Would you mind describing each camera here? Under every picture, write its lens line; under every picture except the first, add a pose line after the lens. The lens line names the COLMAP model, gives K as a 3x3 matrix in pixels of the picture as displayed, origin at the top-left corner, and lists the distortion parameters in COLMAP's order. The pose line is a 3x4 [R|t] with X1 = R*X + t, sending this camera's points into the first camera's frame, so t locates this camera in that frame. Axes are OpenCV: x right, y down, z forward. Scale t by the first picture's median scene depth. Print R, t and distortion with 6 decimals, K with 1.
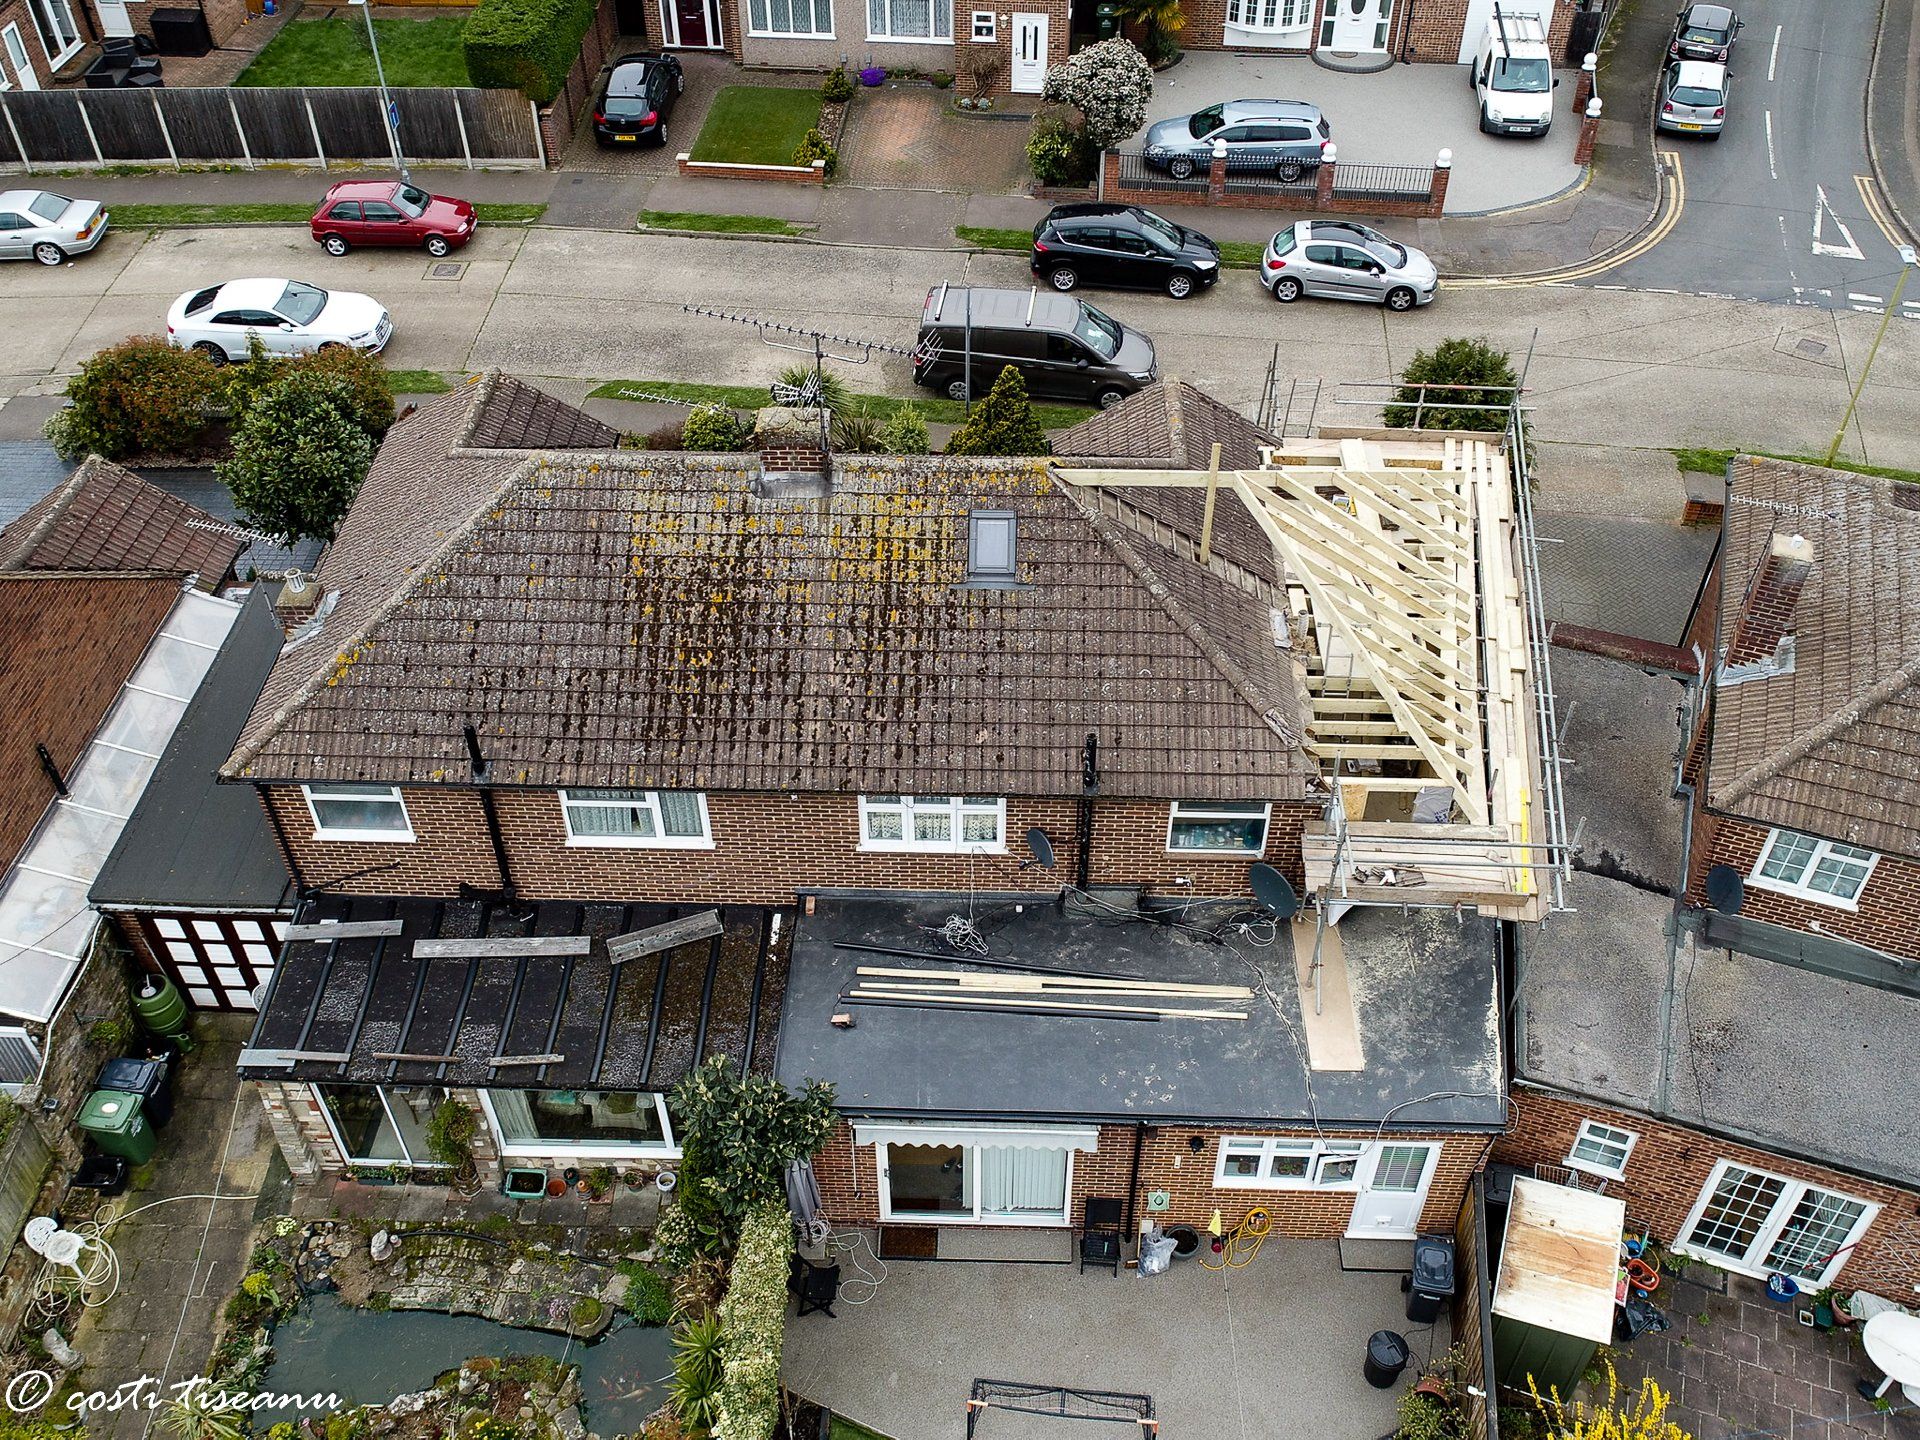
lens RADIAL K [[1741.0, 0, 960.7], [0, 1741.0, 721.6], [0, 0, 1]] dist [-0.005894, 0.000000]
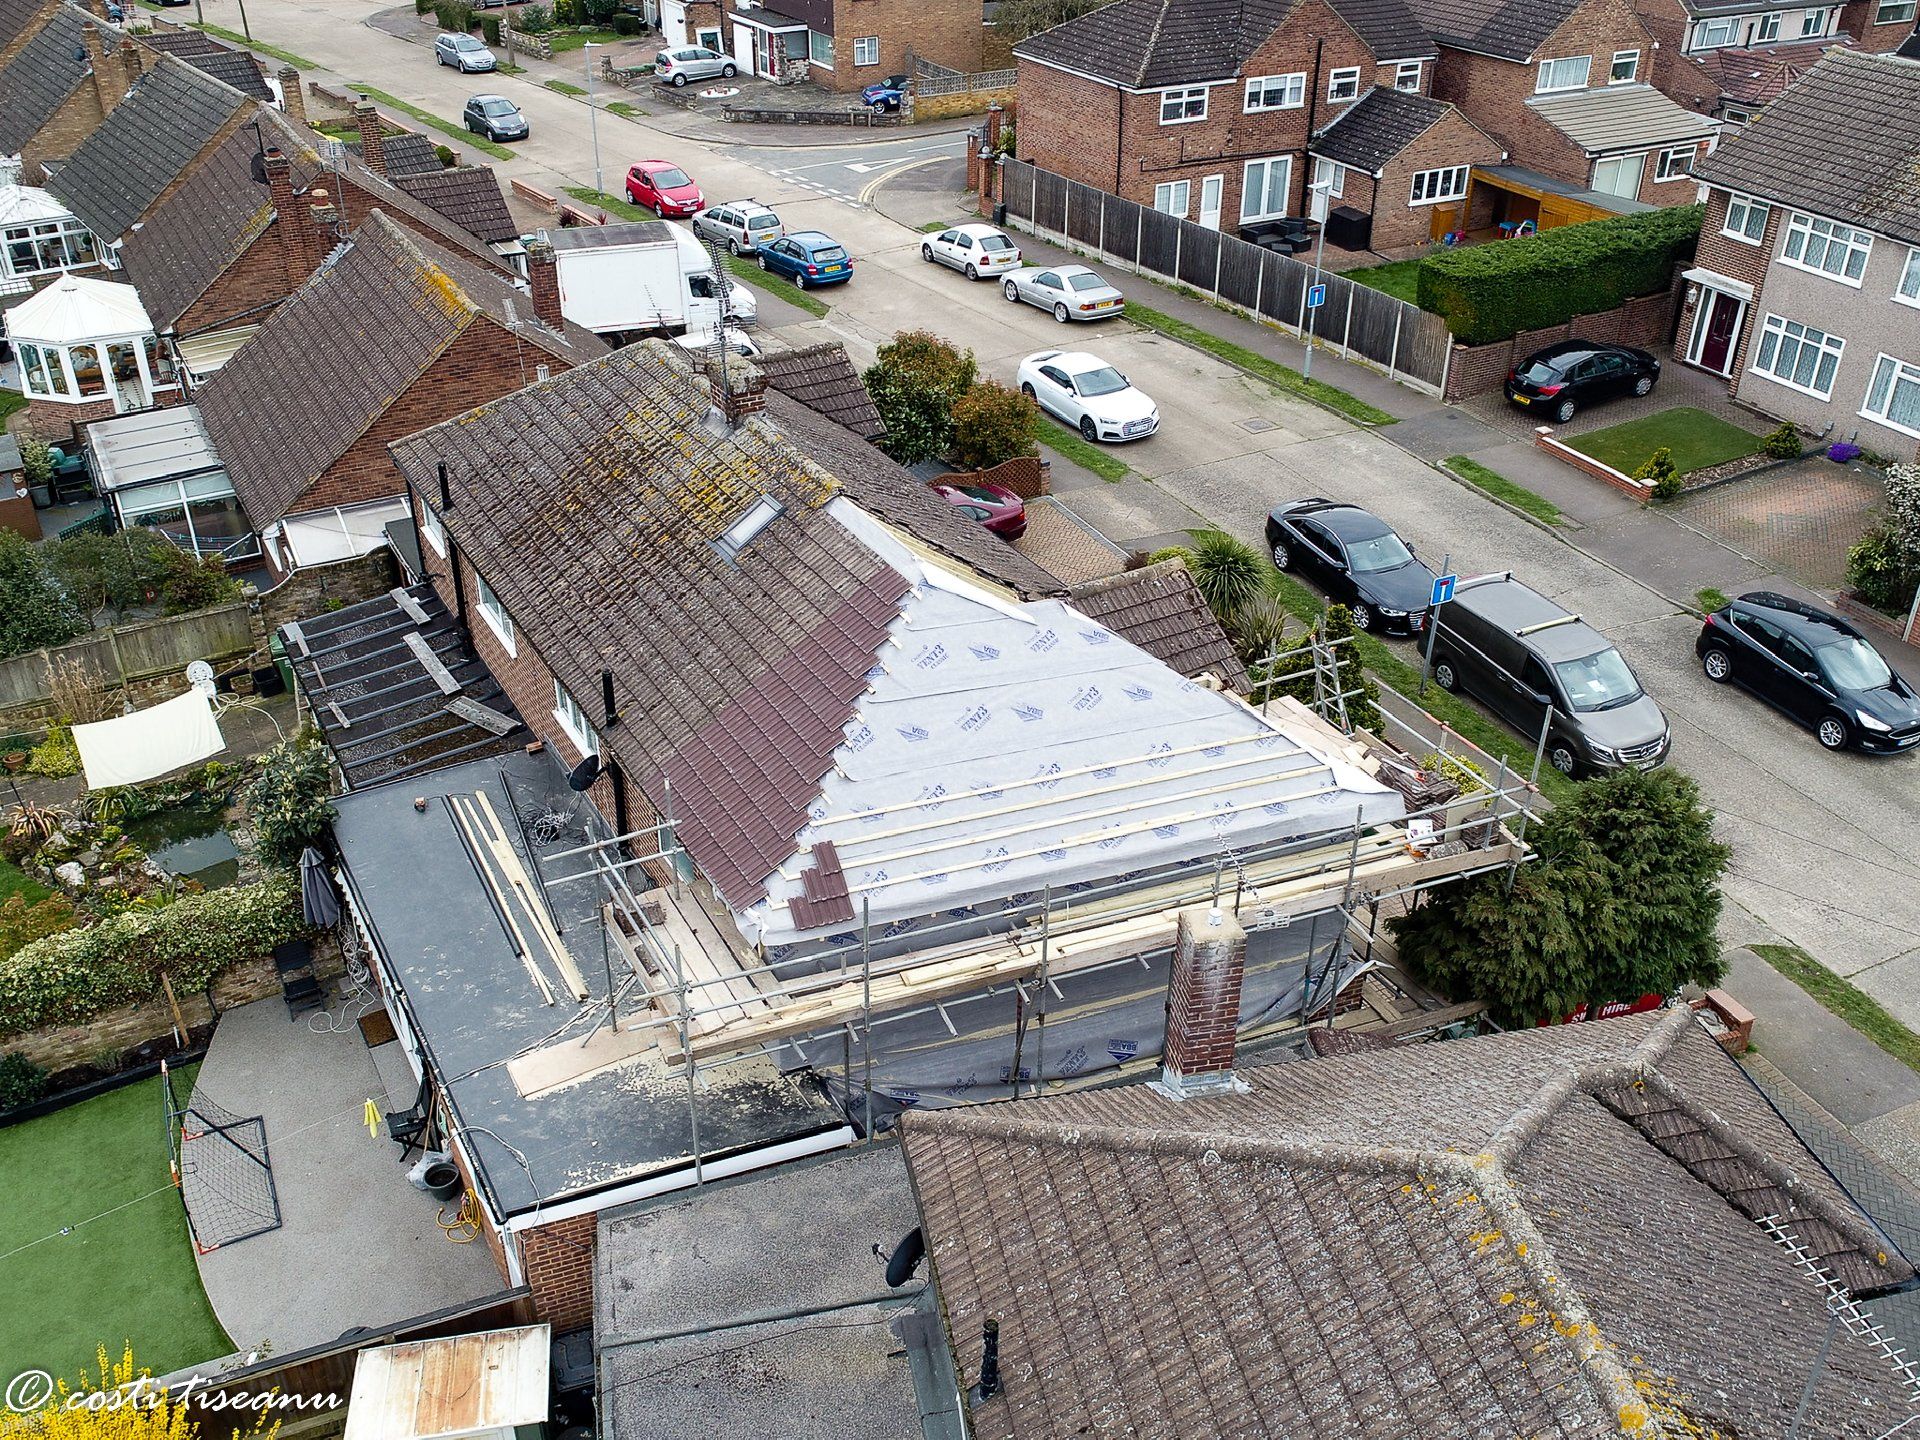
lens RADIAL K [[1741.0, 0, 961.2], [0, 1741.0, 718.8], [0, 0, 1]] dist [-0.005894, 0.000000]
pose [[0.513573, 0.439182, -0.737131, 0.452334], [-0.583709, 0.808490, 0.075016, -0.079753], [0.628909, 0.391744, 0.671573, 0.215251]]
